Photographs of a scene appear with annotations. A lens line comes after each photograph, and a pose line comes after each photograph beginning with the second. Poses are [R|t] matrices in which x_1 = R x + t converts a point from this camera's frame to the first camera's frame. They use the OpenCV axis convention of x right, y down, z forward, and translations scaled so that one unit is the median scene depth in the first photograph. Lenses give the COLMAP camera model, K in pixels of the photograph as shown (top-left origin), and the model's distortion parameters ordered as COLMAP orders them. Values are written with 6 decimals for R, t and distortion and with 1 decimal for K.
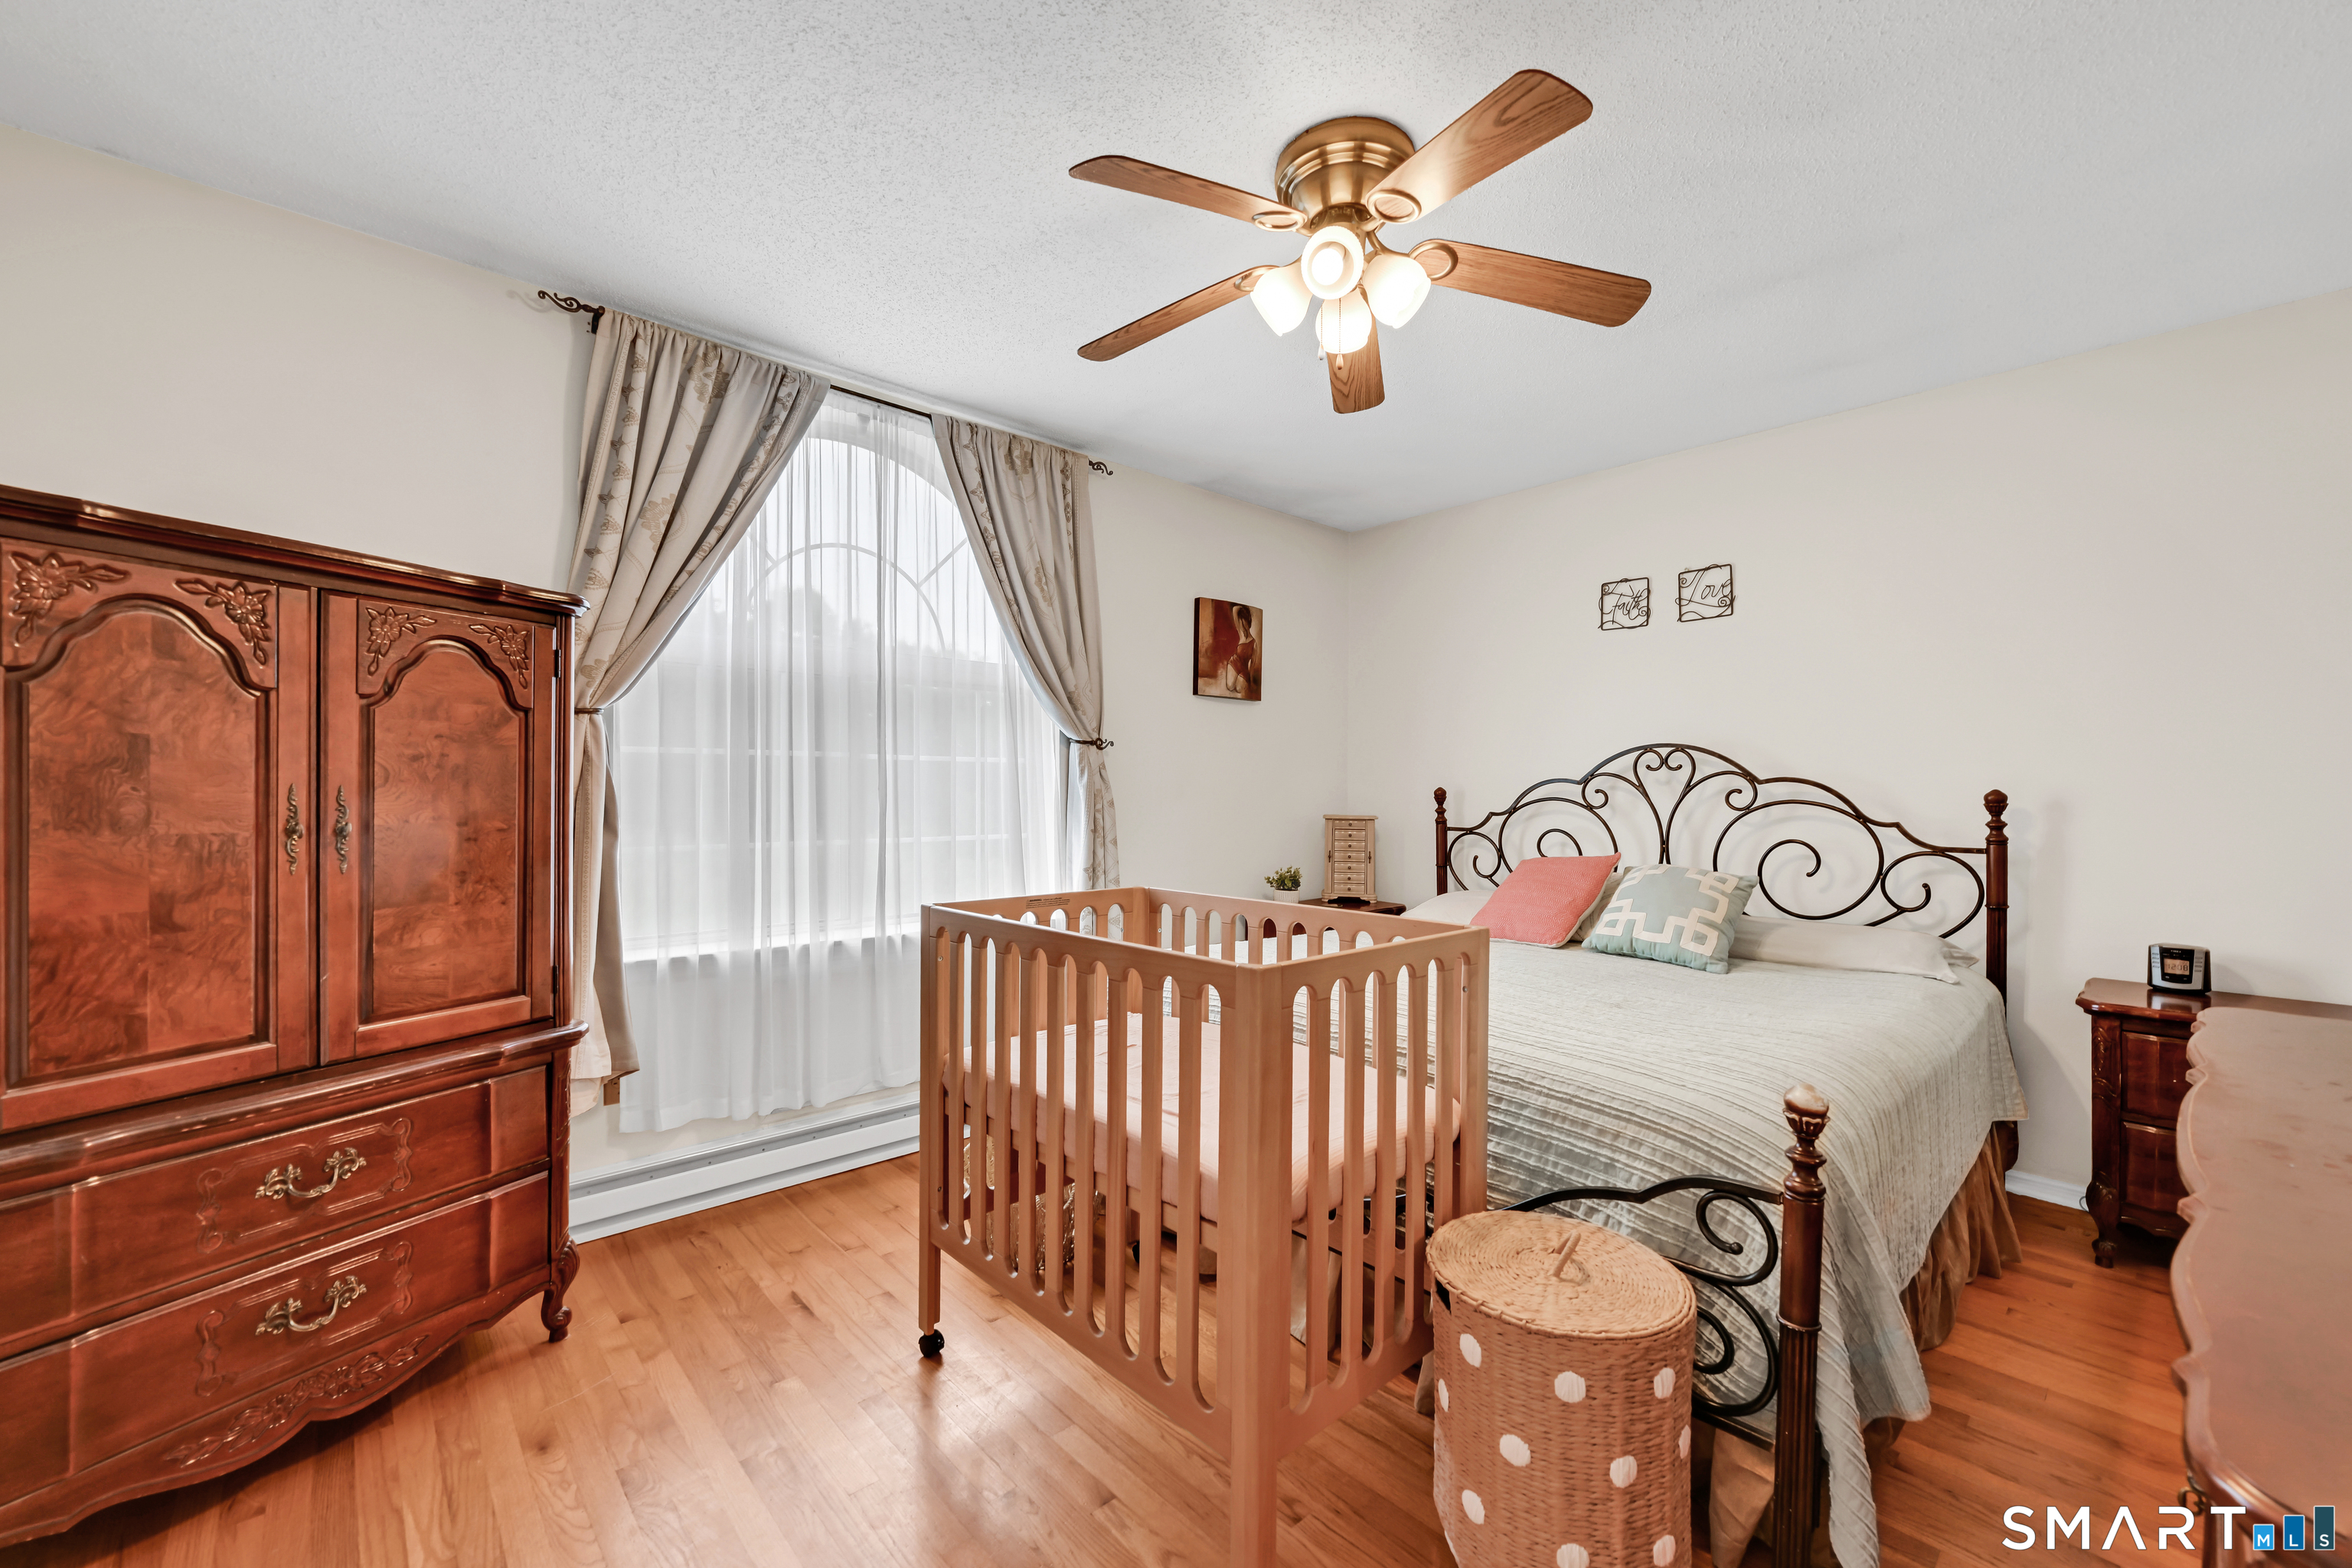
lens RADIAL K [[941.3, 0, 1176.0], [0, 941.3, 784.0], [0, 0, 1]] dist [0.001355, 0.000115]
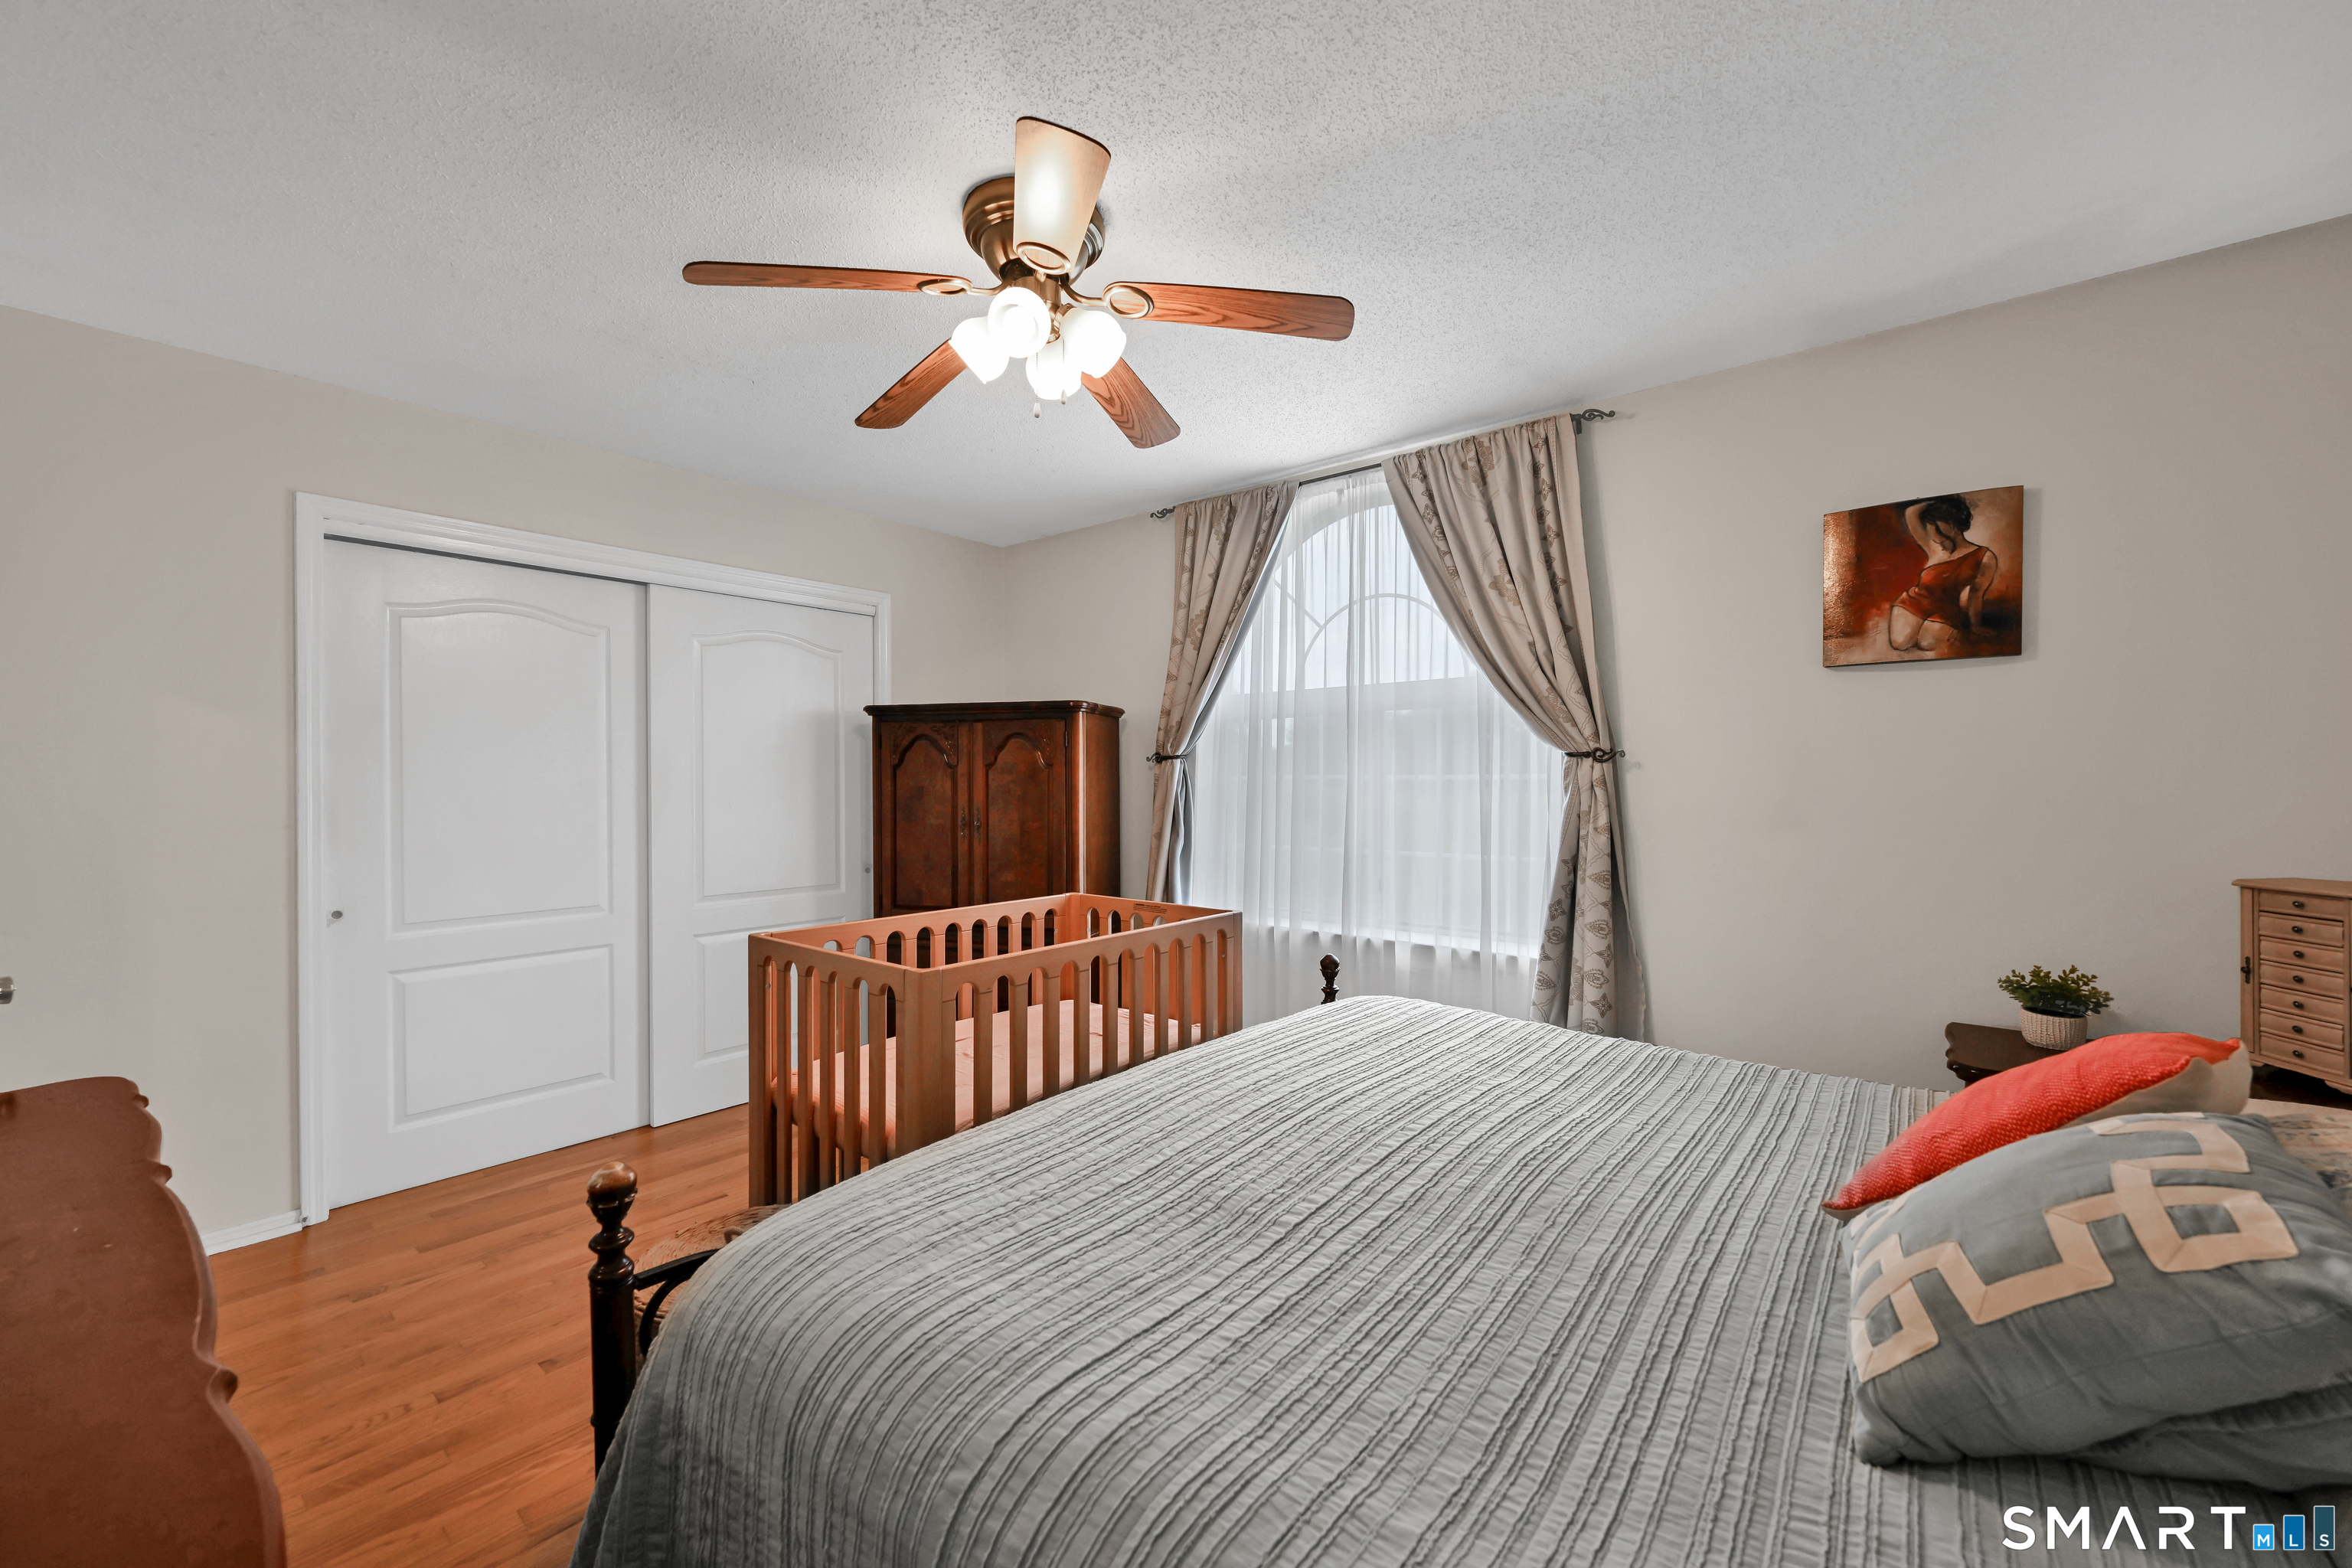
lens RADIAL K [[941.3, 0, 1176.0], [0, 941.3, 784.0], [0, 0, 1]] dist [0.001355, 0.000115]
pose [[0.138066, -0.006555, -0.990401, 0.758814], [0.005760, 0.999966, -0.005815, -0.018084], [0.990406, -0.004902, 0.138099, 0.599888]]
